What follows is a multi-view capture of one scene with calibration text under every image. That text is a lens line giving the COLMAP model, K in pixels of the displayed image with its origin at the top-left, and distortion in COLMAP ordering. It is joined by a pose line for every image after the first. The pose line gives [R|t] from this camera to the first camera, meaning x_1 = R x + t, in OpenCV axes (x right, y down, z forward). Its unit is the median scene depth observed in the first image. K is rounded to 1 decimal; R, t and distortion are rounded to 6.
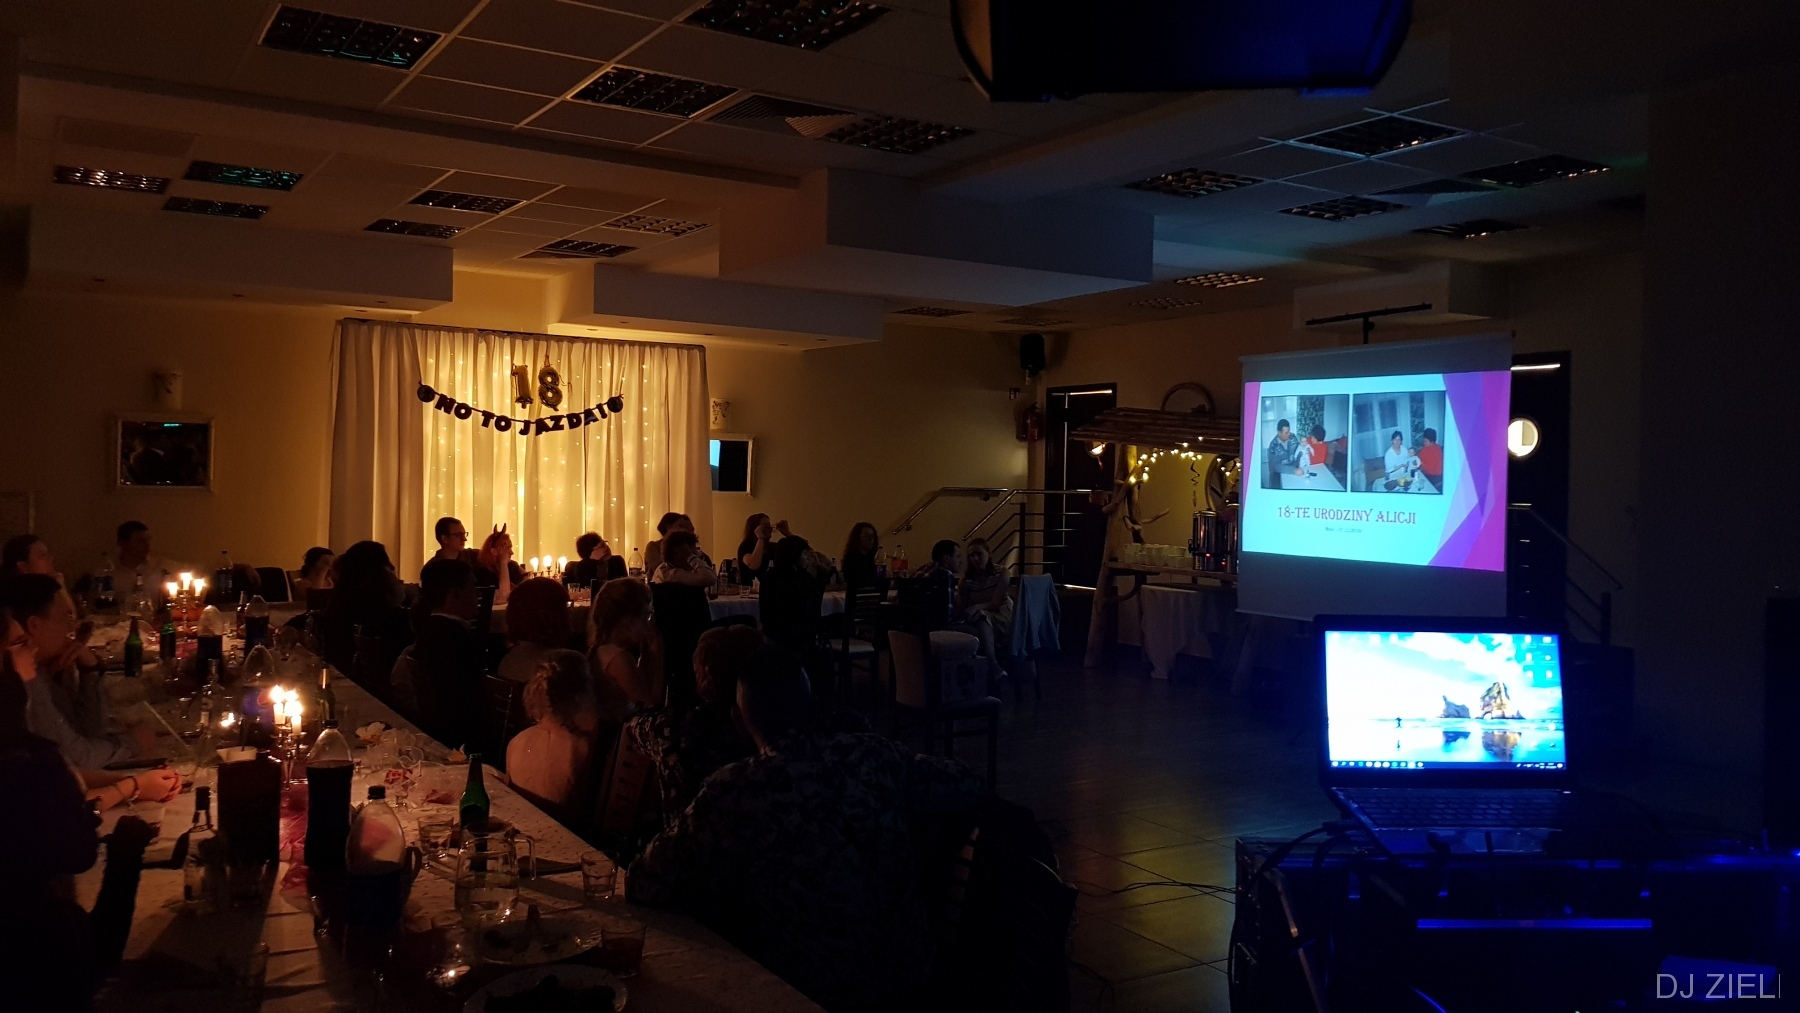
lens RADIAL K [[1368.7, 0, 894.0], [0, 1368.7, 472.3], [0, 0, 1]] dist [0.099951, -0.156362]
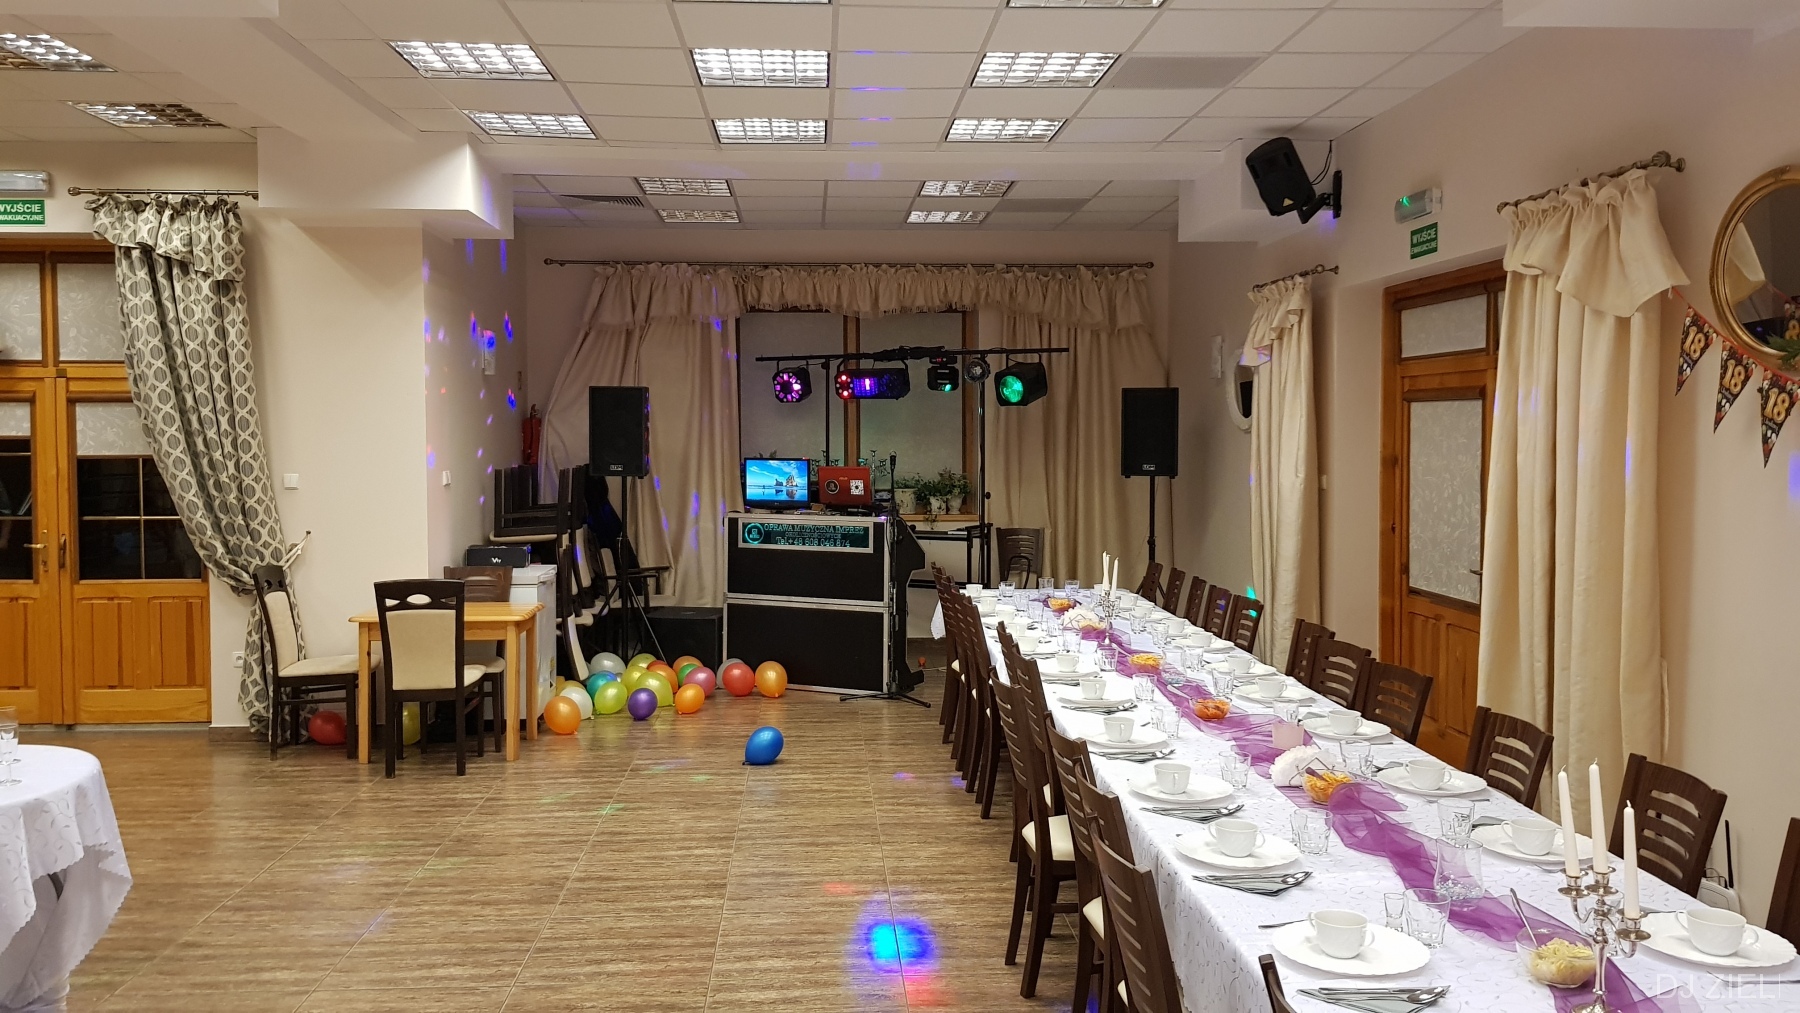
lens RADIAL K [[1384.7, 0, 884.4], [0, 1384.7, 499.2], [0, 0, 1]] dist [0.094496, -0.173855]
pose [[0.877383, 0.004992, -0.479765, 0.377160], [0.018908, 0.998809, 0.044973, 0.011316], [0.479419, -0.048530, 0.876243, -0.300846]]
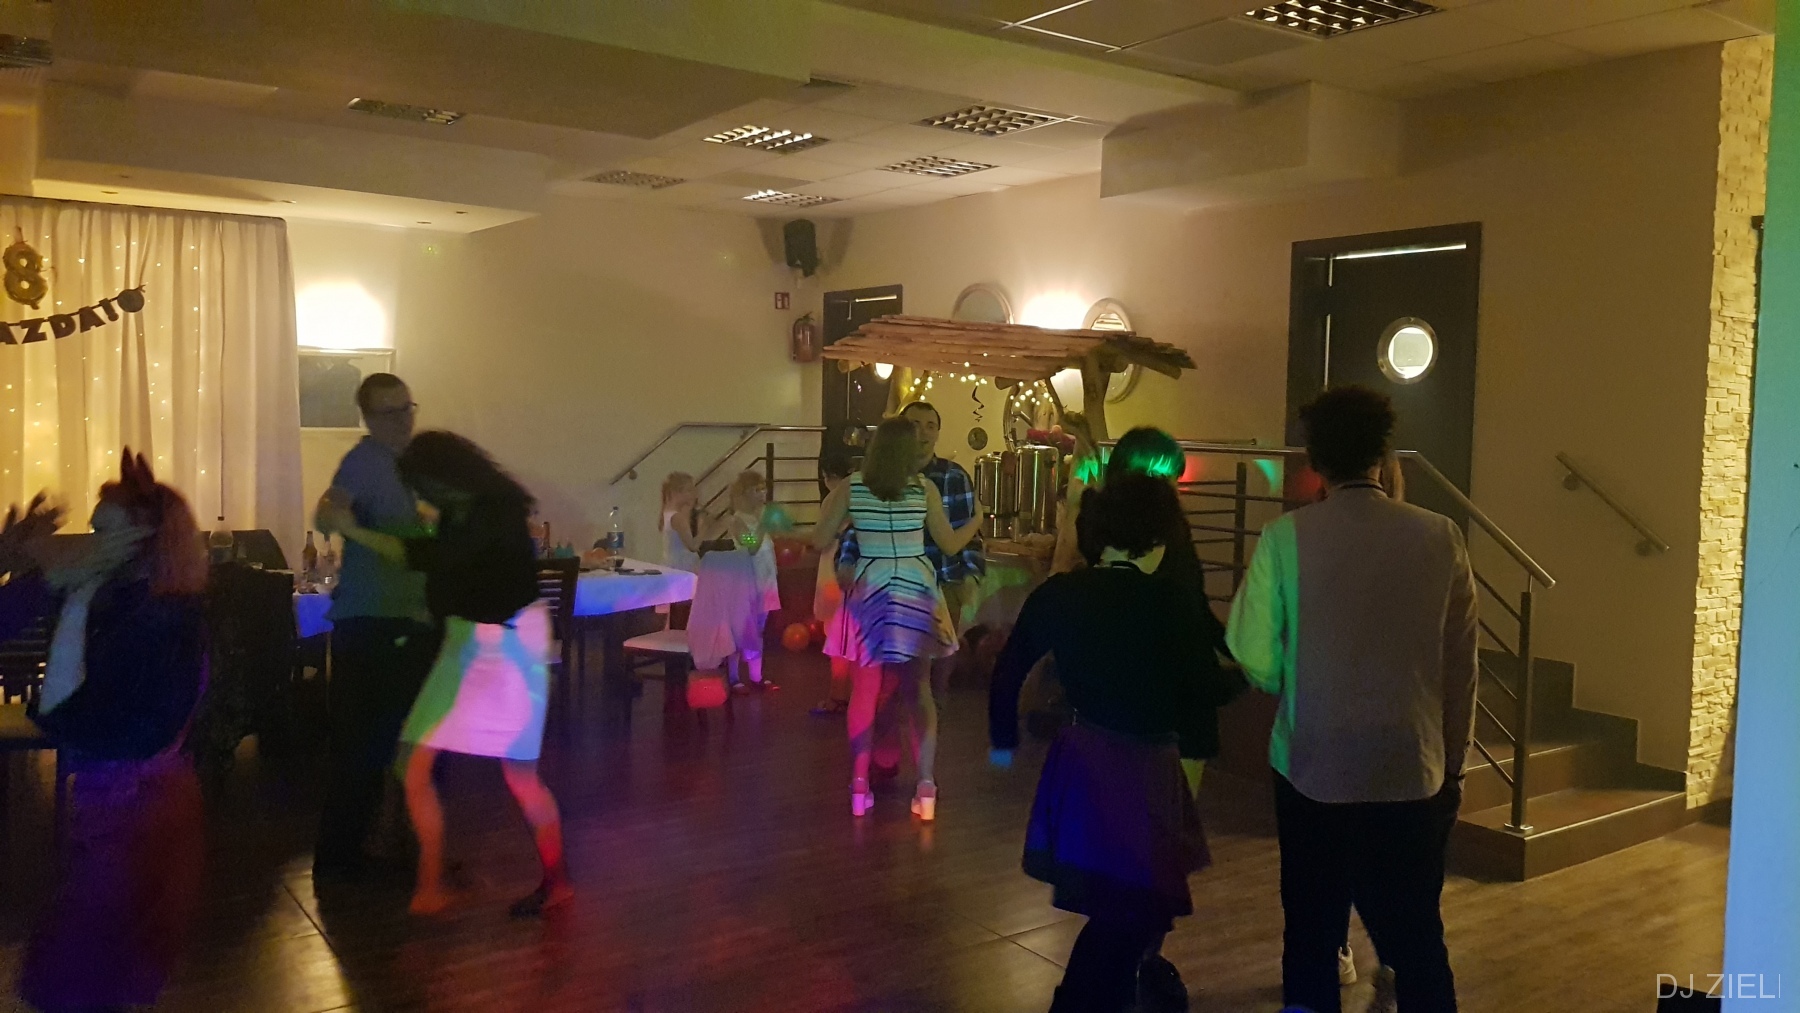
lens RADIAL K [[1372.7, 0, 885.3], [0, 1372.7, 503.9], [0, 0, 1]] dist [0.083852, -0.120951]
pose [[0.998291, -0.003616, 0.058324, 0.132244], [-0.000658, 0.997325, 0.073096, 0.000471], [-0.058433, -0.073009, 0.995618, 0.283769]]
